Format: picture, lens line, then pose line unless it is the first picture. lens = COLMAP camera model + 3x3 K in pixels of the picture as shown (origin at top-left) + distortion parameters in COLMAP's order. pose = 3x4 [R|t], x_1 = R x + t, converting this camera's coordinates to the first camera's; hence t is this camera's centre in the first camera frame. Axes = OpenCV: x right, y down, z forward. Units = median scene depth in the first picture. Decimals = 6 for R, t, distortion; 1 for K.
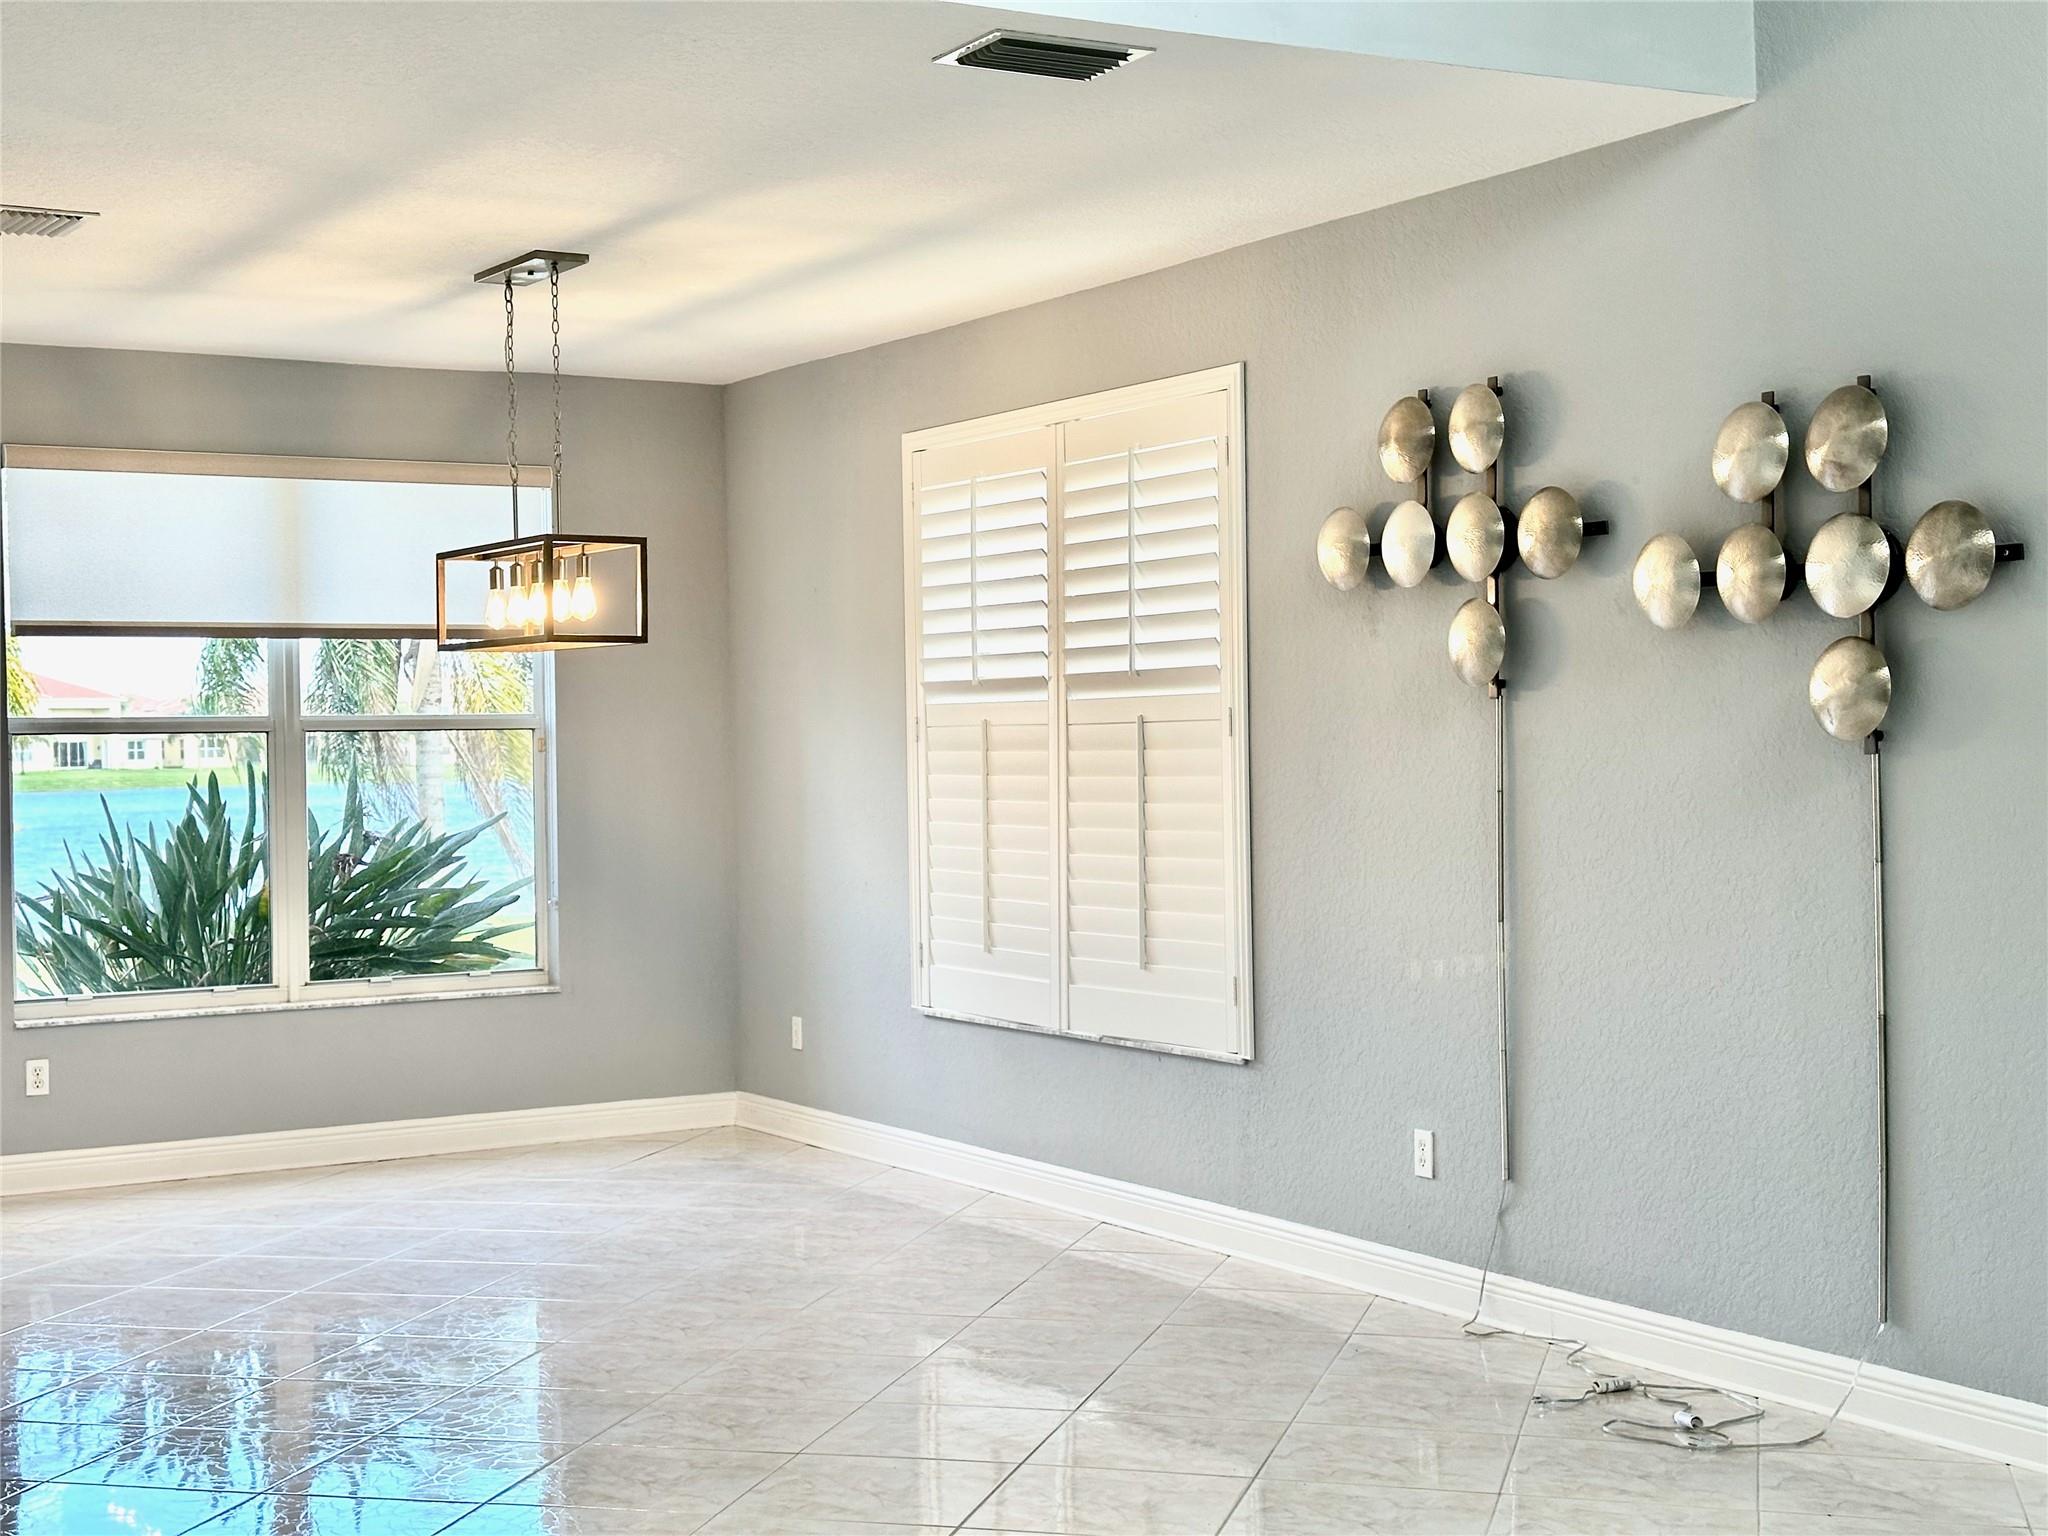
lens RADIAL K [[2851.7, 0, 1019.1], [0, 2851.7, 755.2], [0, 0, 1]] dist [0.048898, 0.000000]
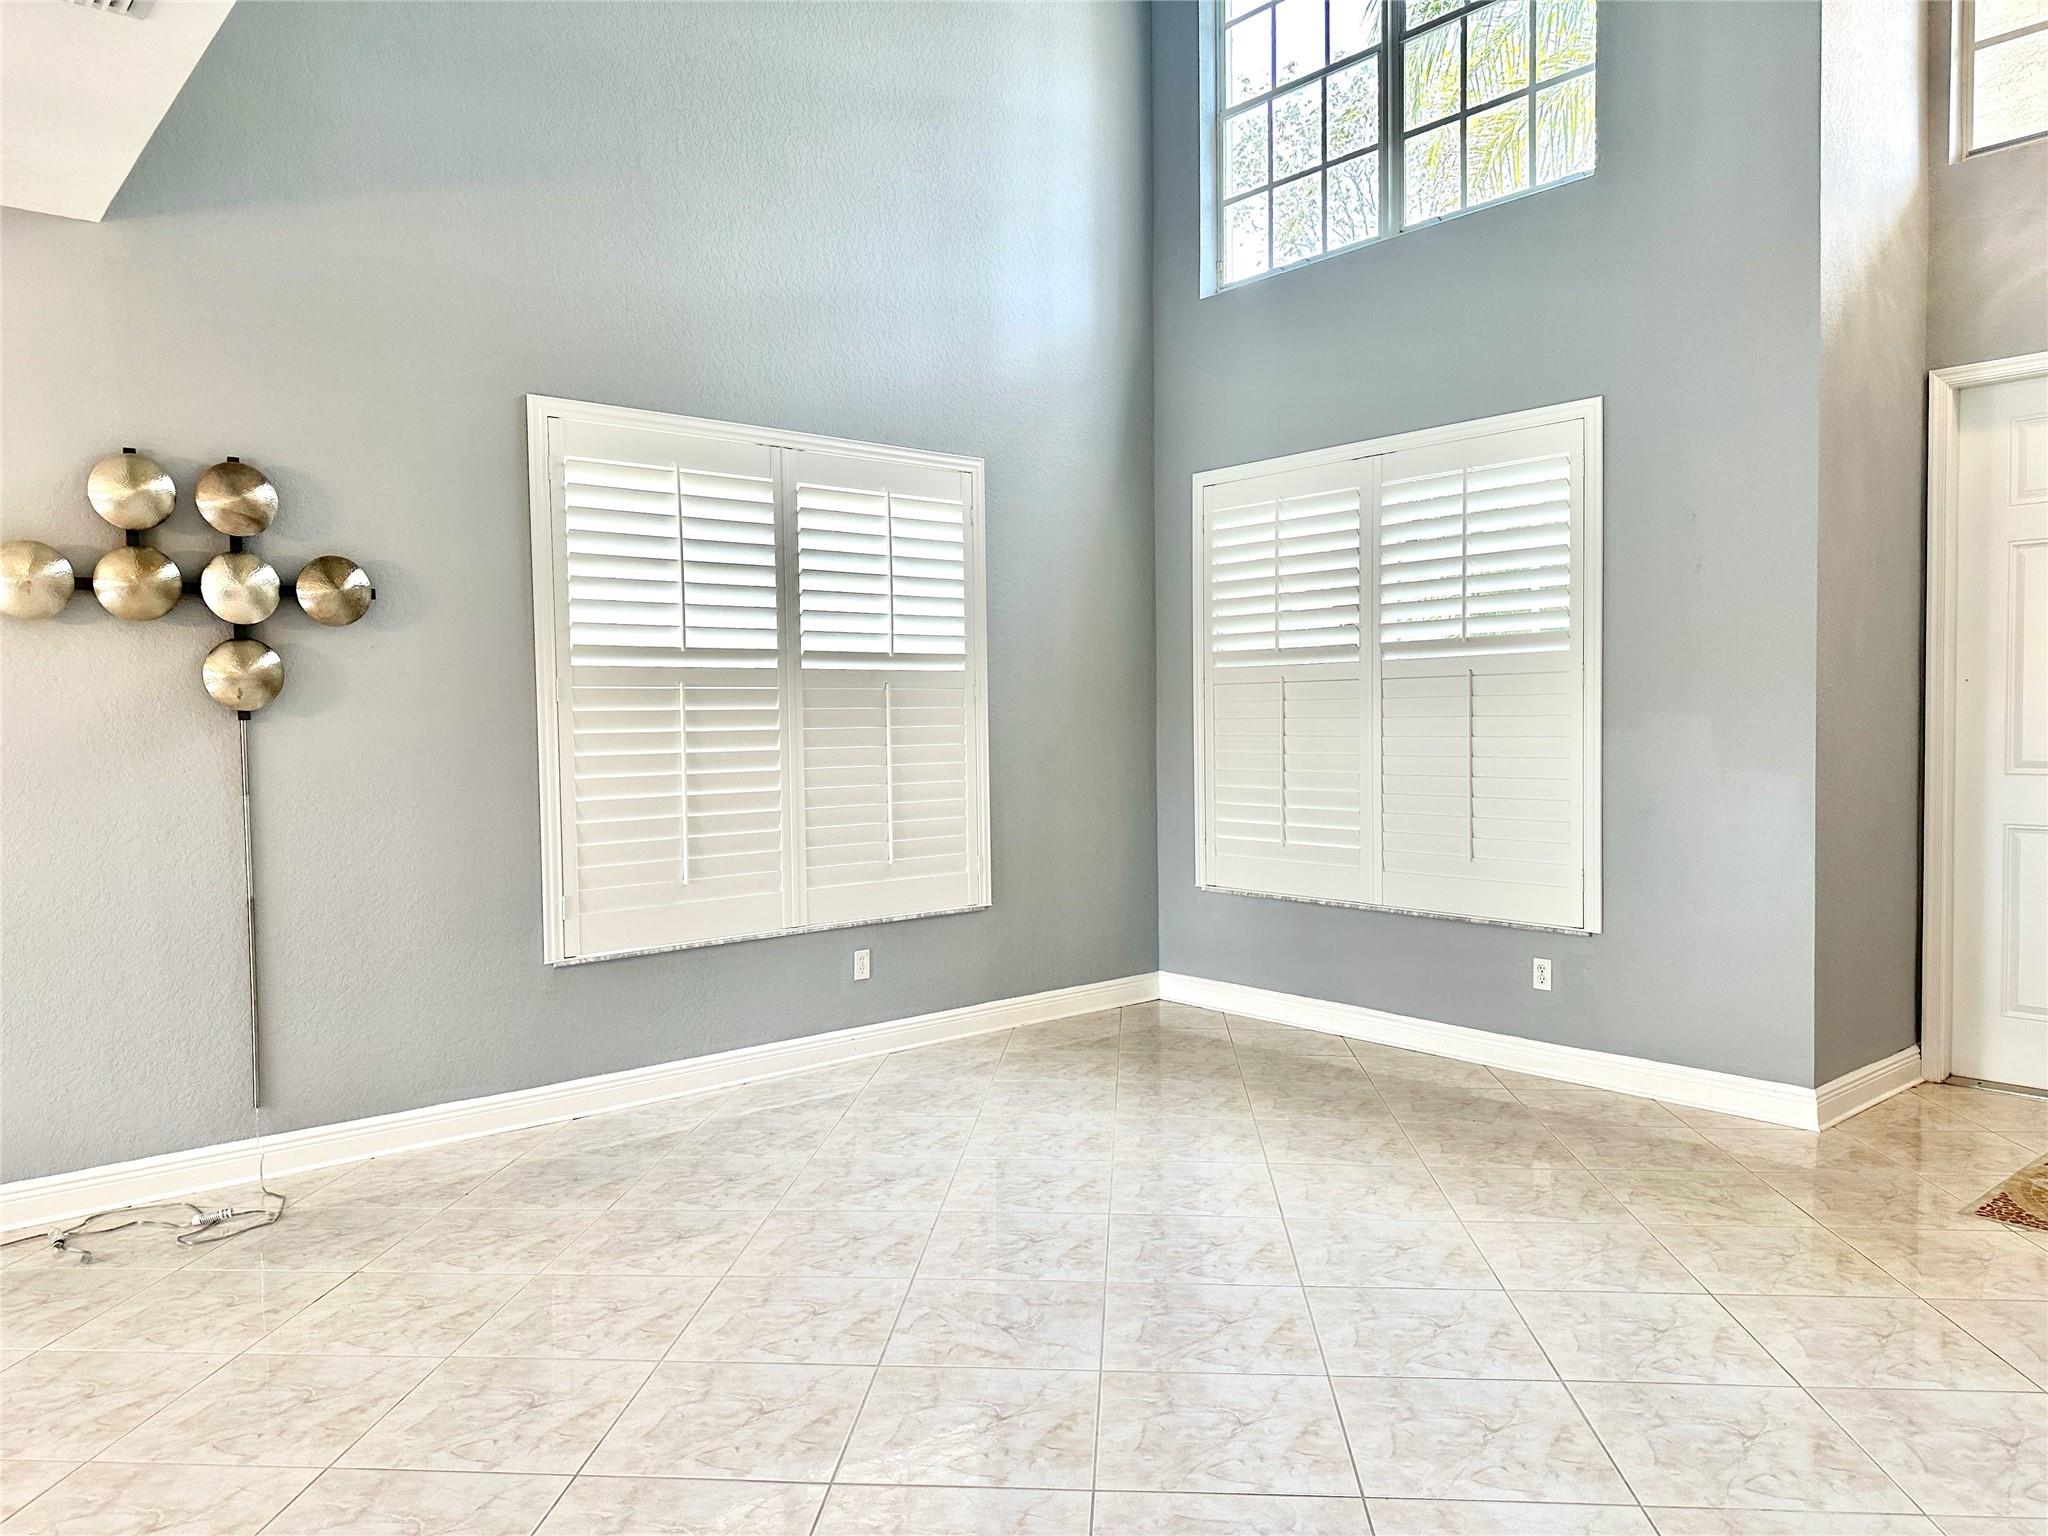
lens RADIAL K [[1448.2, 0, 1027.6], [0, 1448.2, 775.7], [0, 0, 1]] dist [0.093789, -0.055018]
pose [[-0.166260, -0.025519, 0.985752, -0.455532], [0.020946, 0.999348, 0.029403, 0.012518], [-0.985859, 0.025536, -0.165618, 0.659156]]
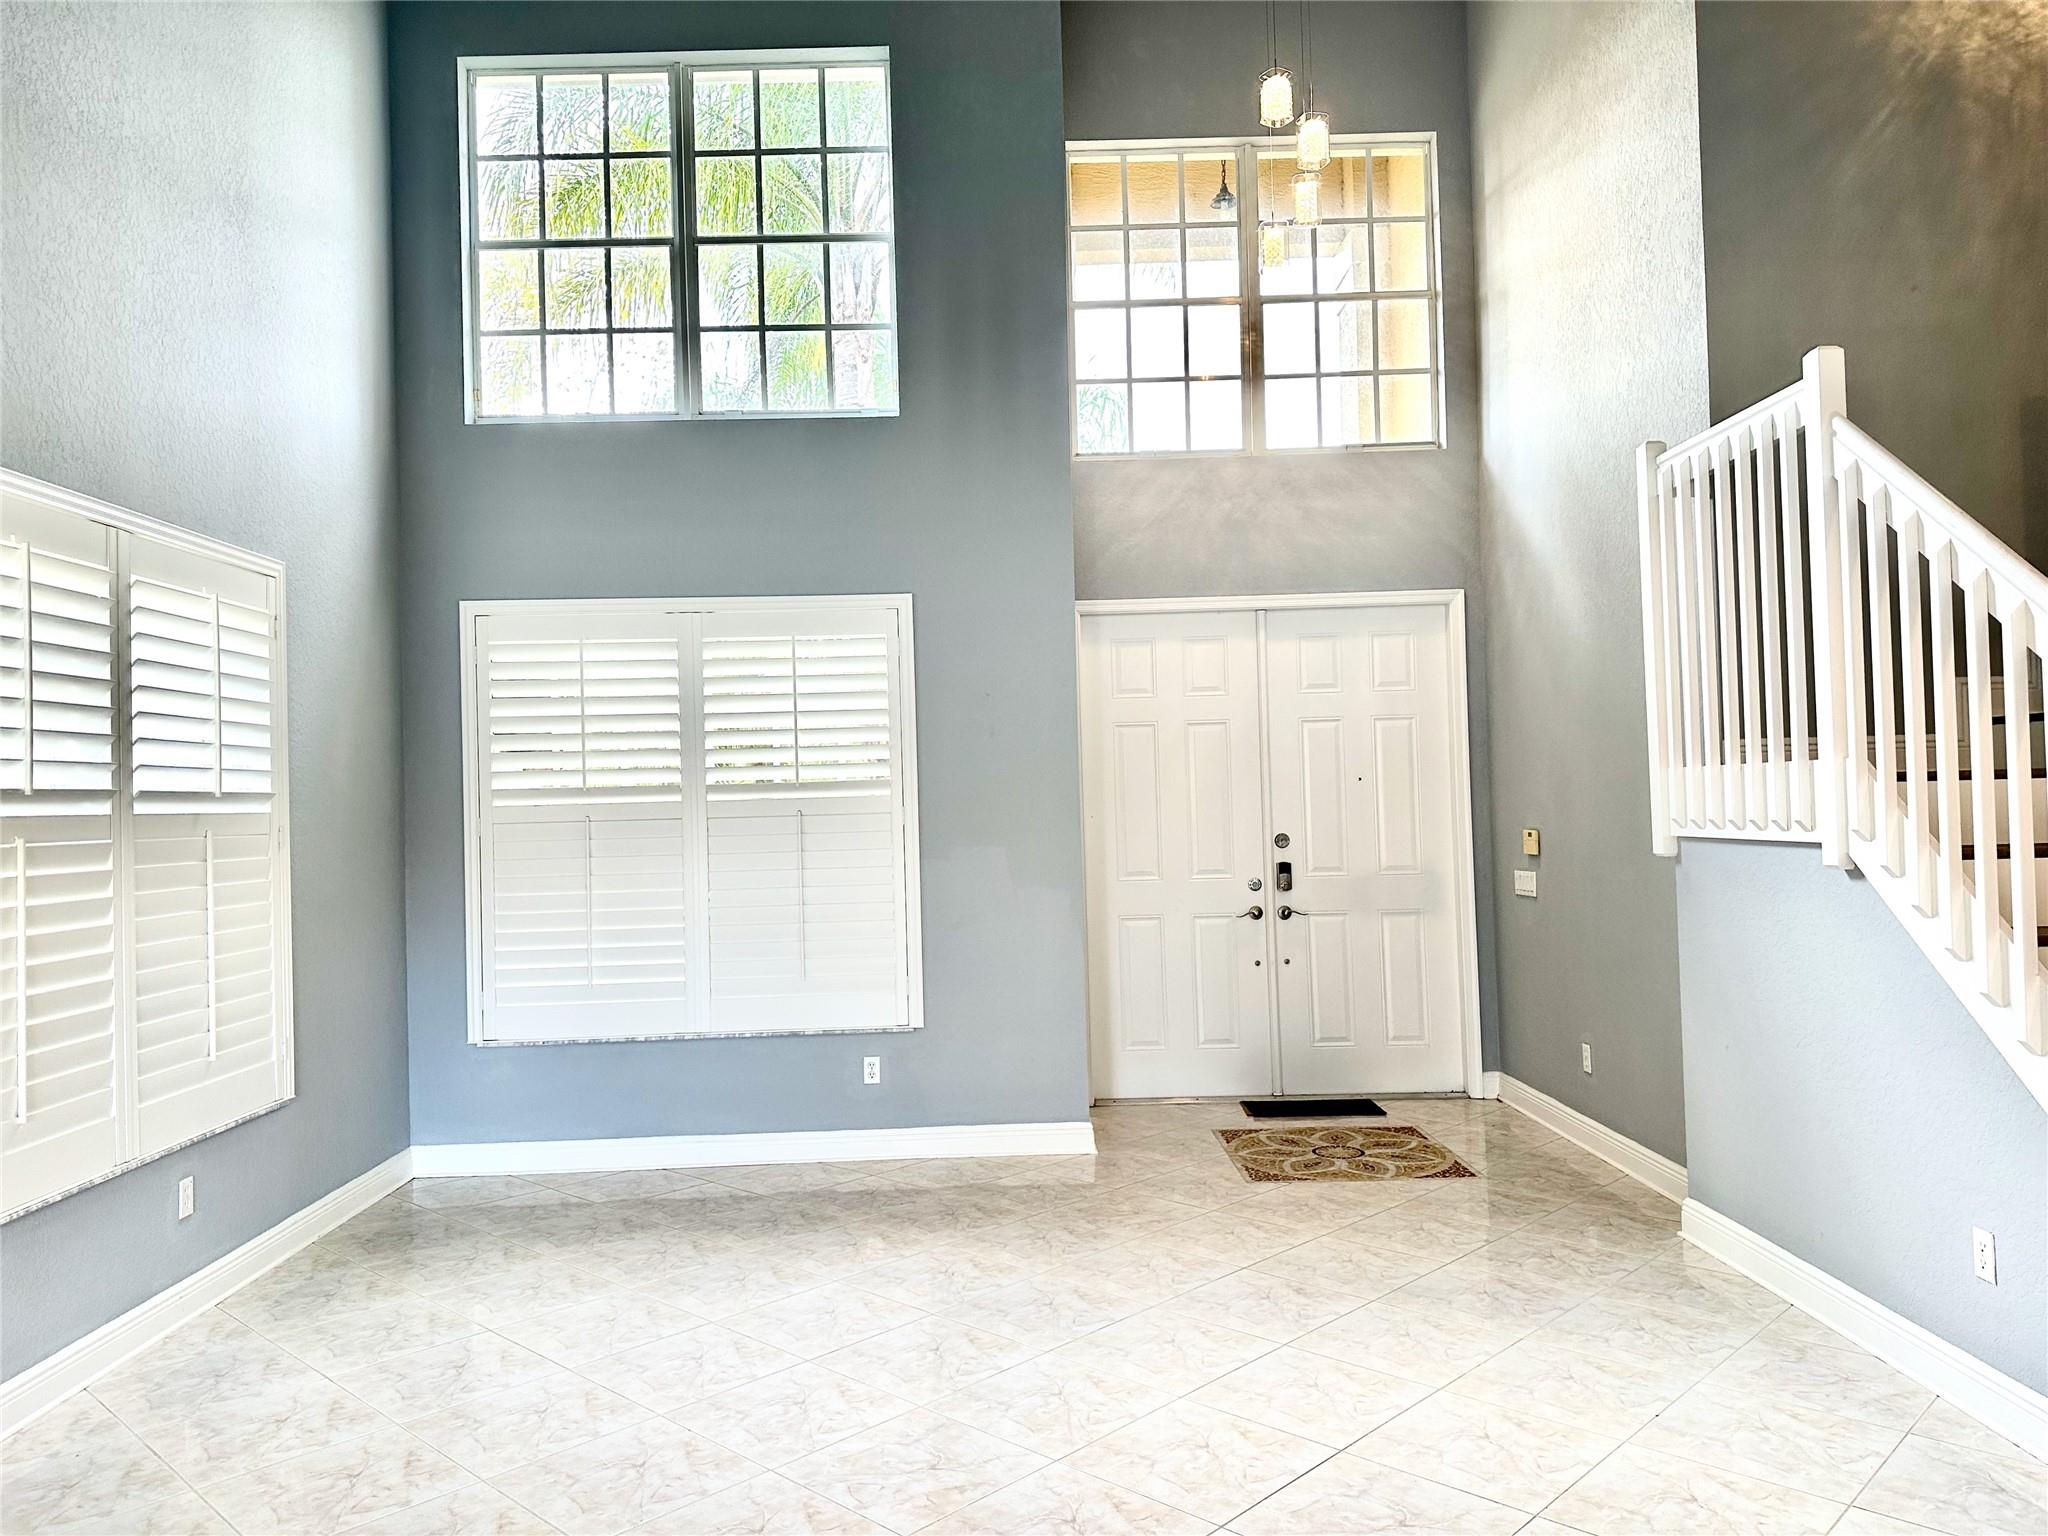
lens RADIAL K [[1448.2, 0, 1017.8], [0, 1448.2, 761.0], [0, 0, 1]] dist [0.093789, -0.055018]
pose [[-0.862844, 0.051086, 0.502881, -0.264304], [0.040406, 0.998667, -0.032124, -0.014797], [-0.503852, -0.007398, -0.863758, 1.024676]]
